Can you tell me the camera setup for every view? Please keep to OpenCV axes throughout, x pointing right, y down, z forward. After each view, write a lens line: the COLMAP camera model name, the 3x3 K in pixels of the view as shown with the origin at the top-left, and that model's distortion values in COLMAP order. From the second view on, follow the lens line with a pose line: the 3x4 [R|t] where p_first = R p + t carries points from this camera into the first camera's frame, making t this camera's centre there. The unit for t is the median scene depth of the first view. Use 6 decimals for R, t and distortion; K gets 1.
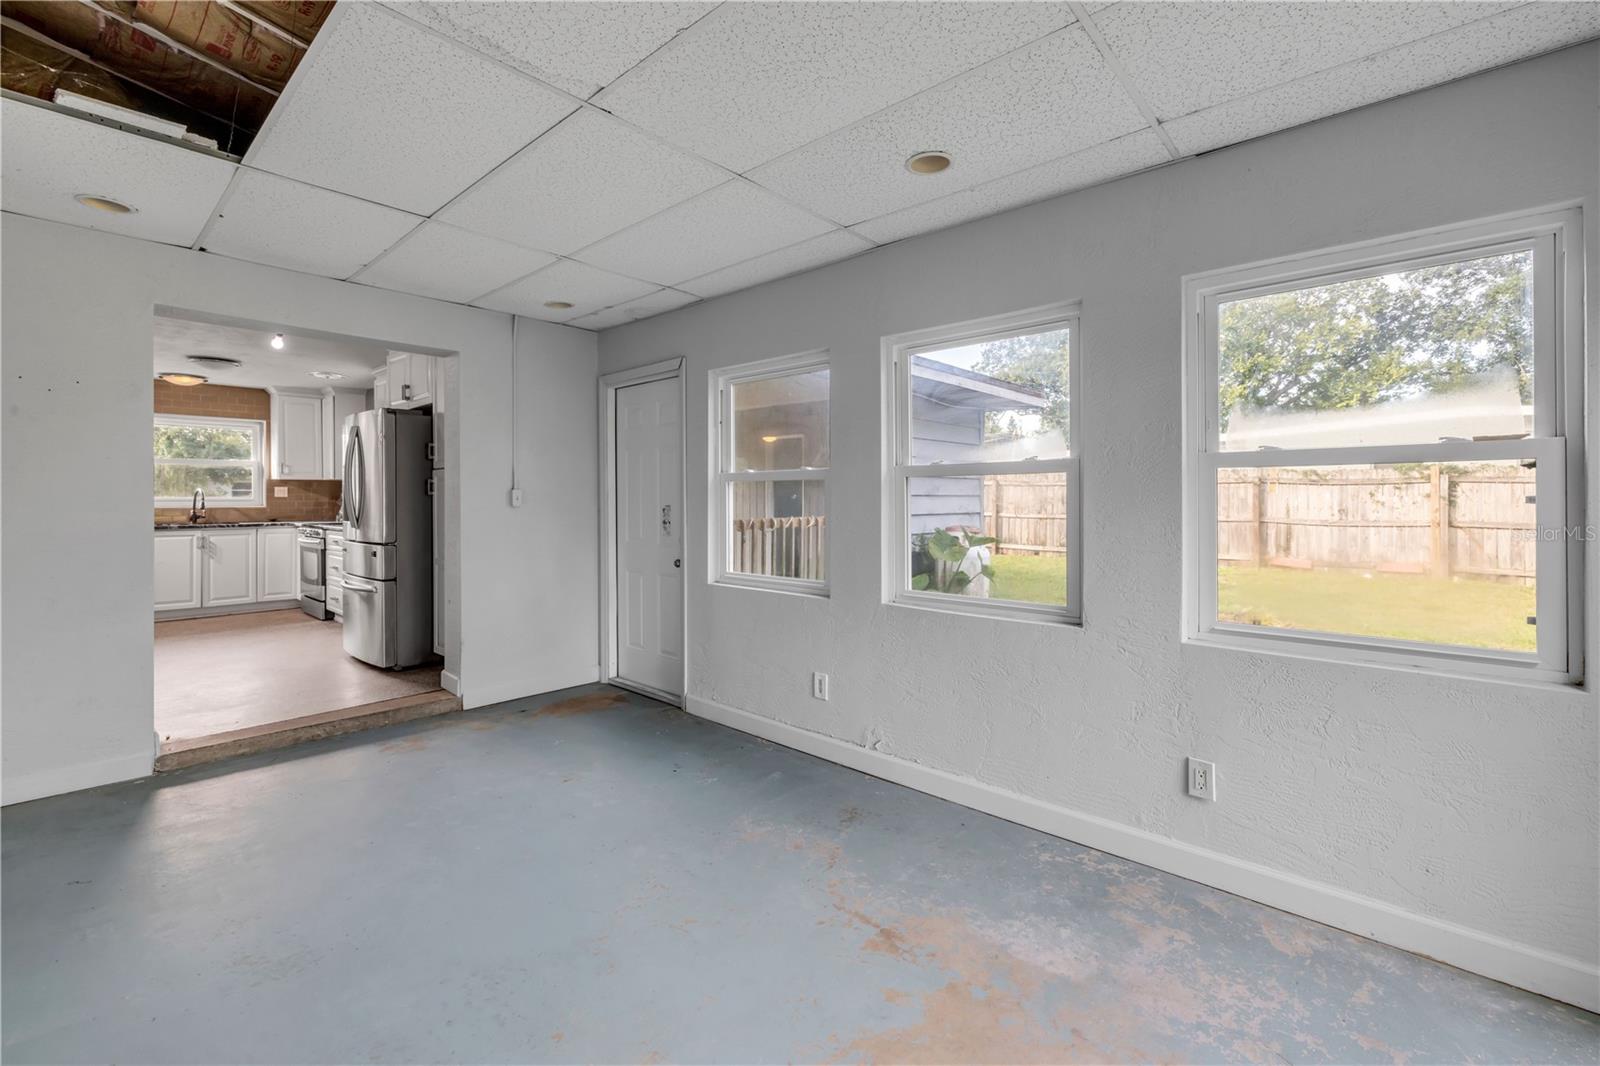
lens RADIAL K [[681.9, 0, 794.0], [0, 681.9, 496.9], [0, 0, 1]] dist [0.002132, -0.000975]
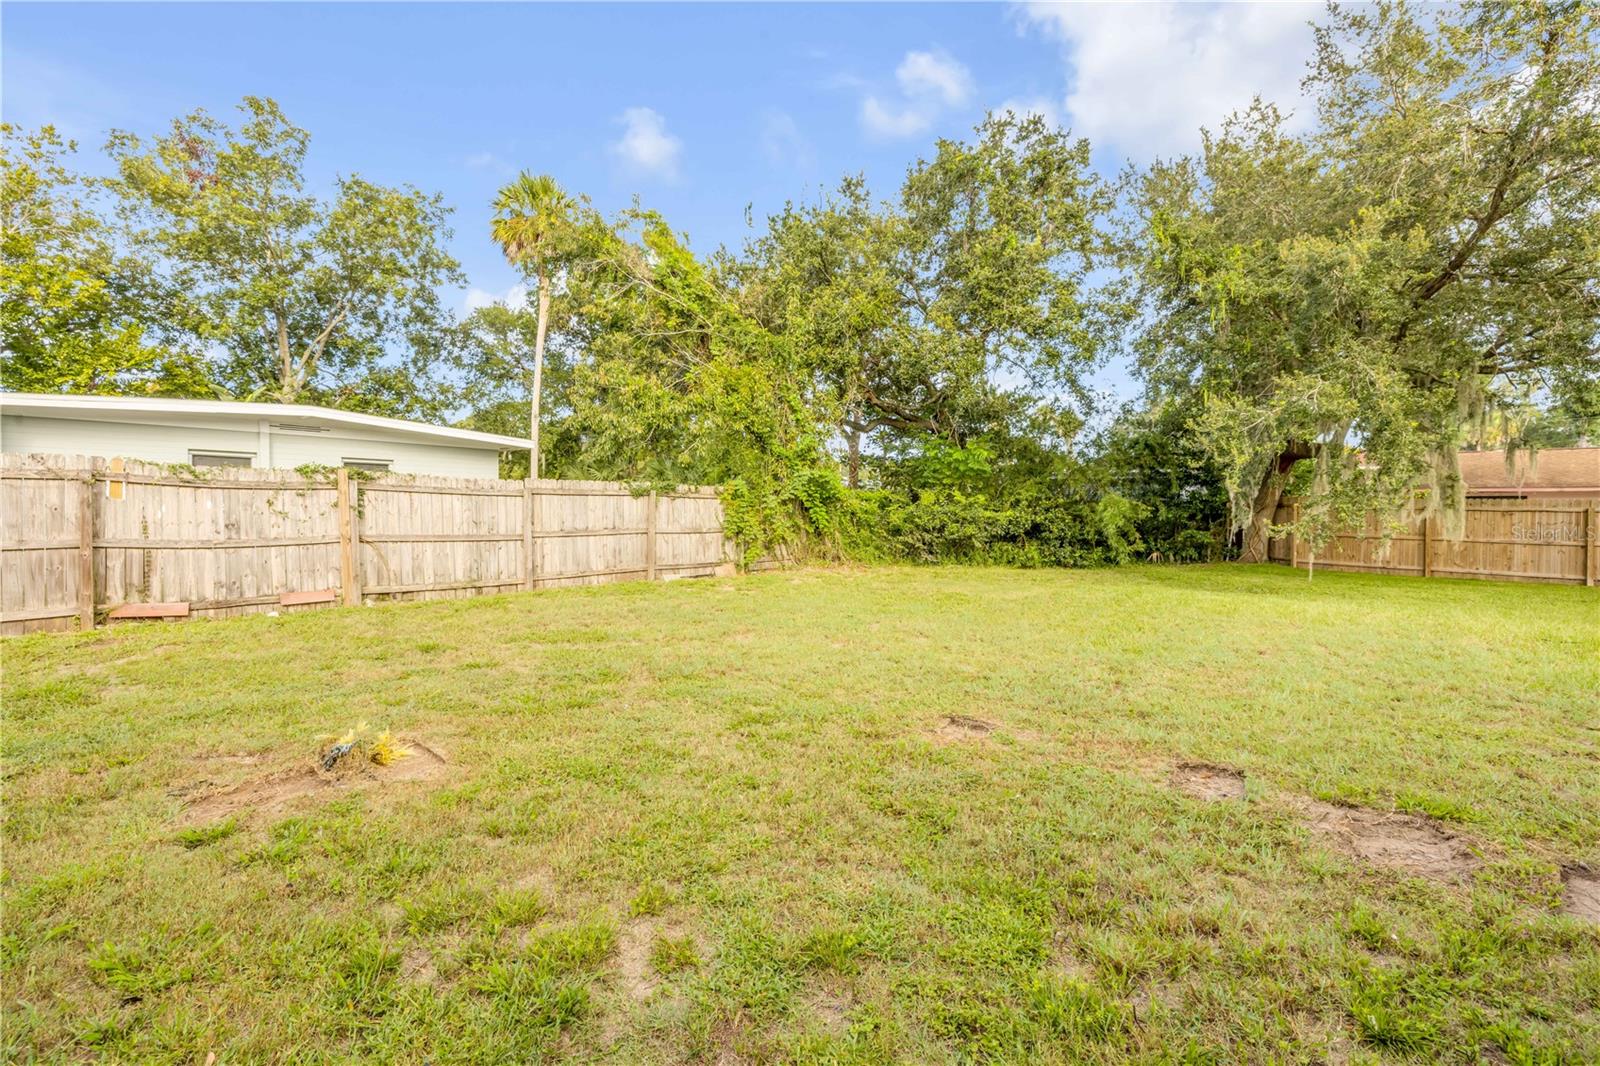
lens RADIAL K [[681.9, 0, 795.0], [0, 681.9, 521.0], [0, 0, 1]] dist [0.002132, -0.000975]
pose [[0.003439, -0.018264, 0.999827, 0.287796], [-0.009950, 0.999783, 0.018298, -0.007850], [-0.999945, -0.010011, 0.003257, 1.127158]]
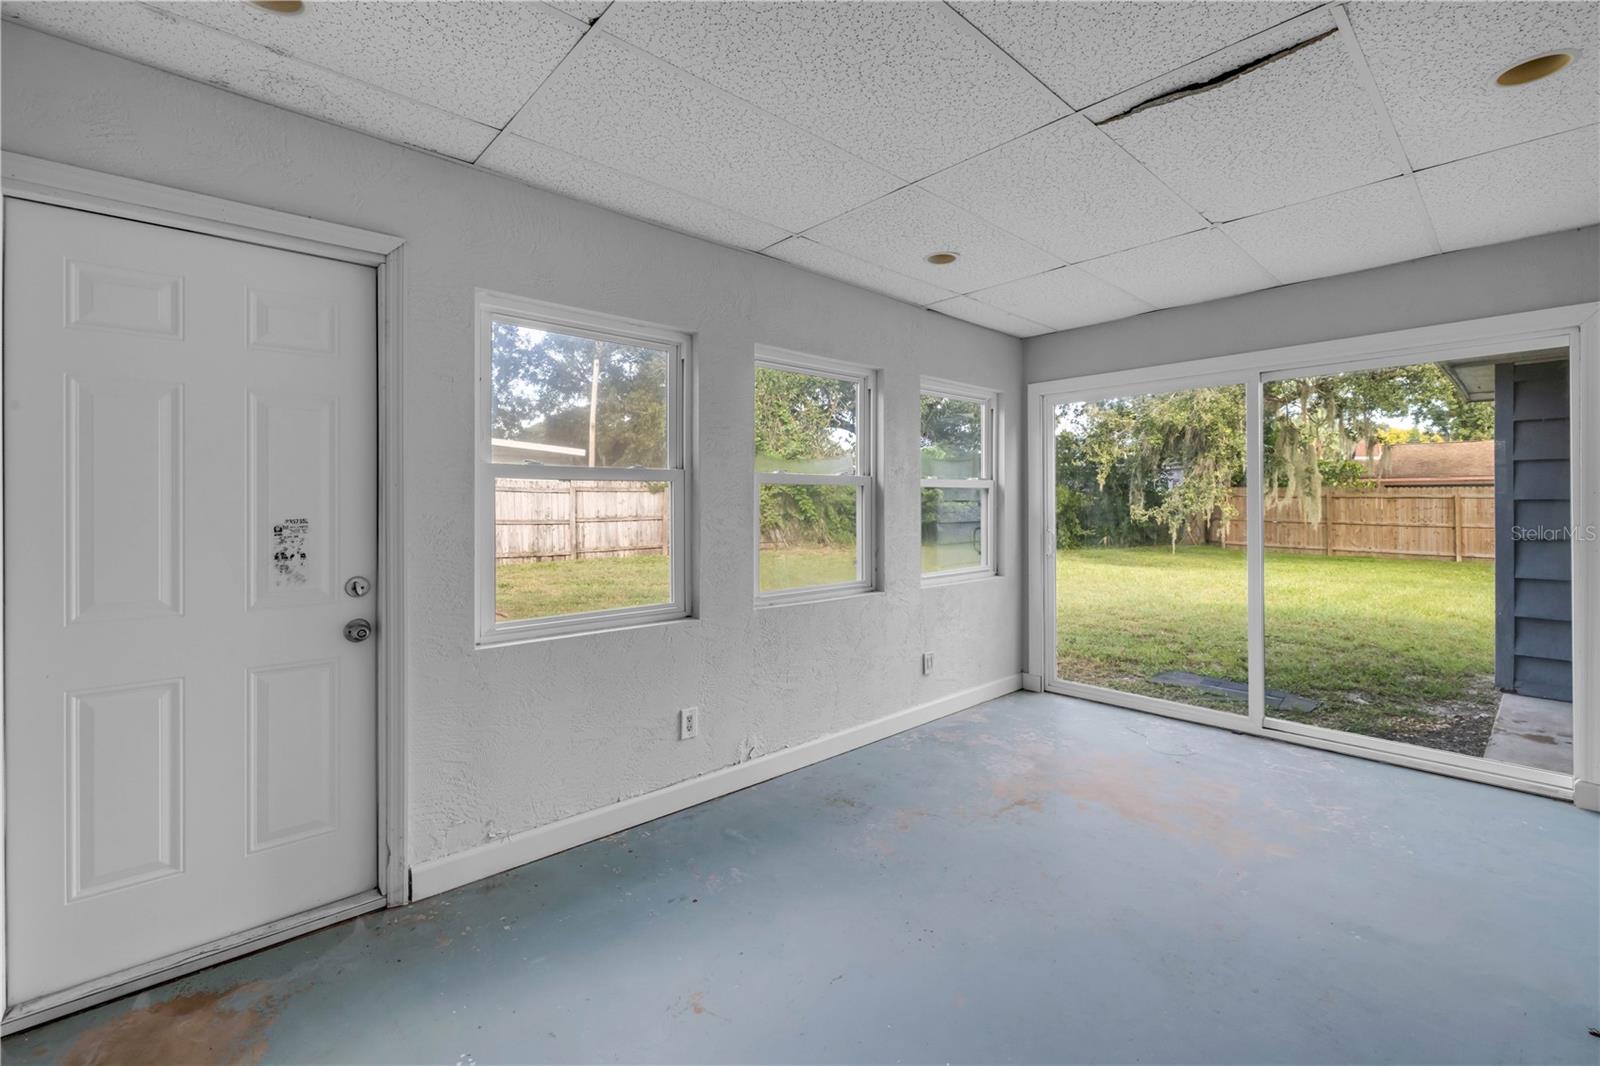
lens RADIAL K [[681.9, 0, 795.2], [0, 681.9, 501.8], [0, 0, 1]] dist [0.002132, -0.000975]
pose [[0.101307, 0.000052, 0.994855, -0.619552], [-0.002217, 0.999998, 0.000173, -0.000837], [-0.994853, -0.002223, 0.101307, 0.606370]]
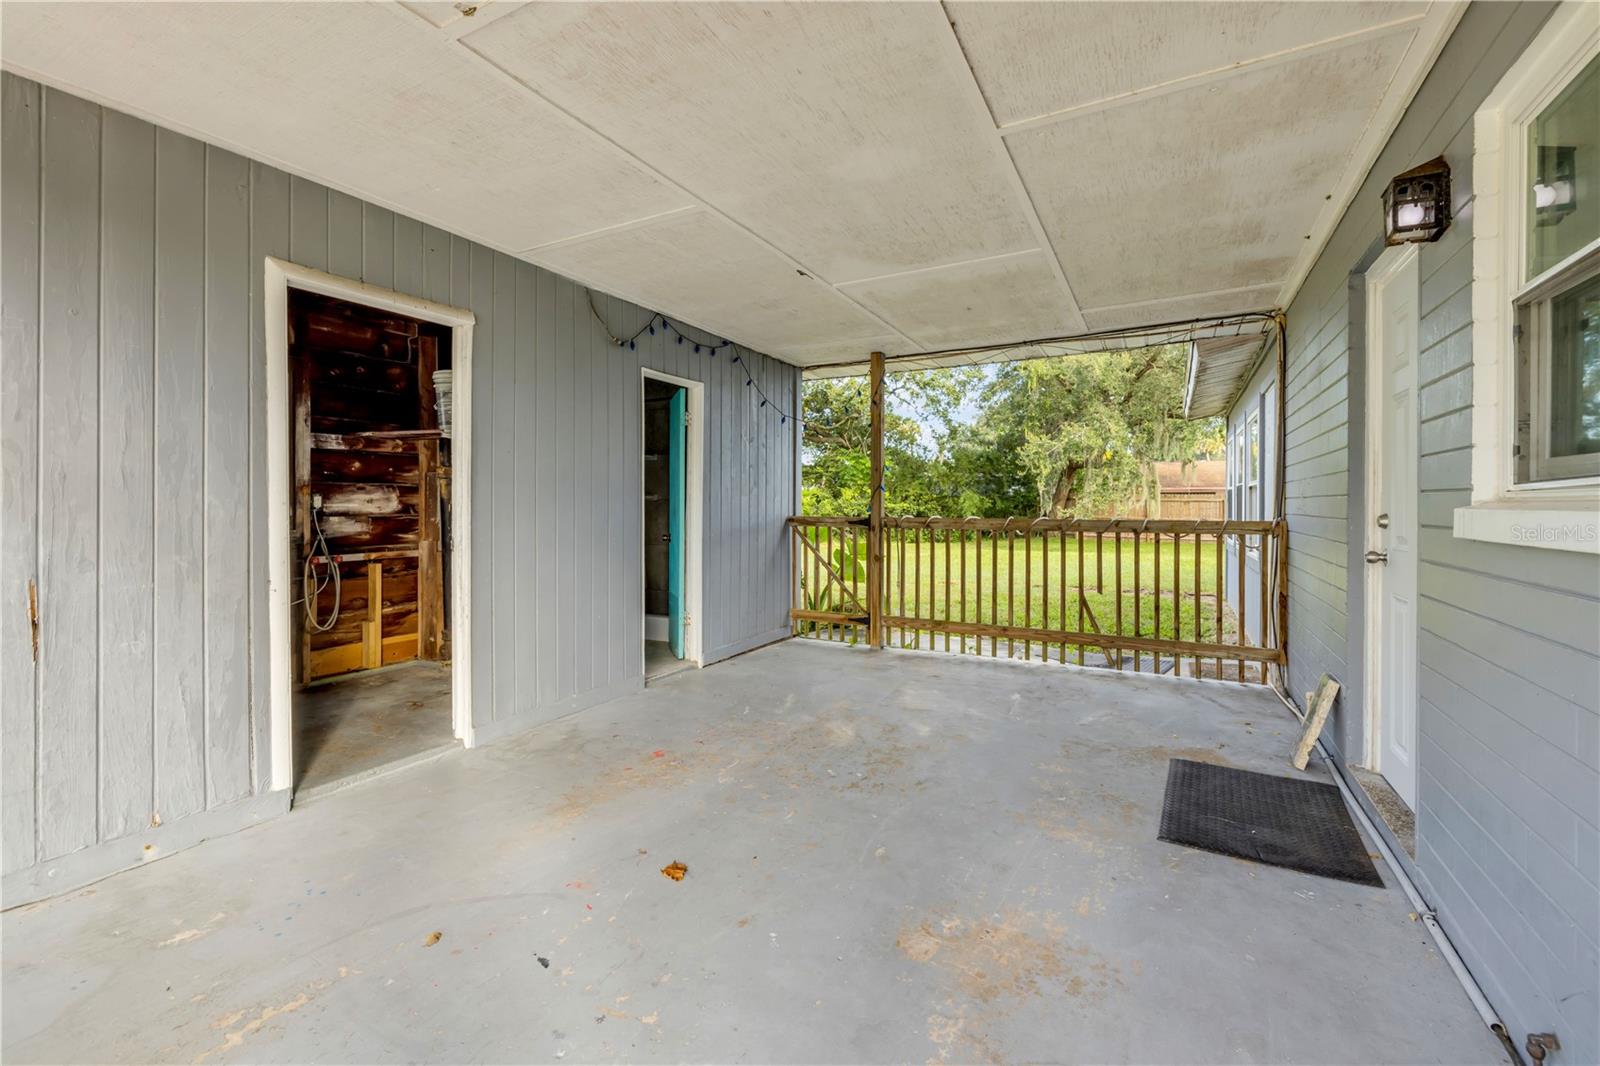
lens RADIAL K [[681.9, 0, 792.5], [0, 681.9, 510.4], [0, 0, 1]] dist [0.002132, -0.000975]
pose [[-0.218699, -0.005305, 0.975778, -1.212630], [-0.003045, 0.999984, 0.004754, 0.030769], [-0.975788, -0.001932, -0.218711, 2.104583]]
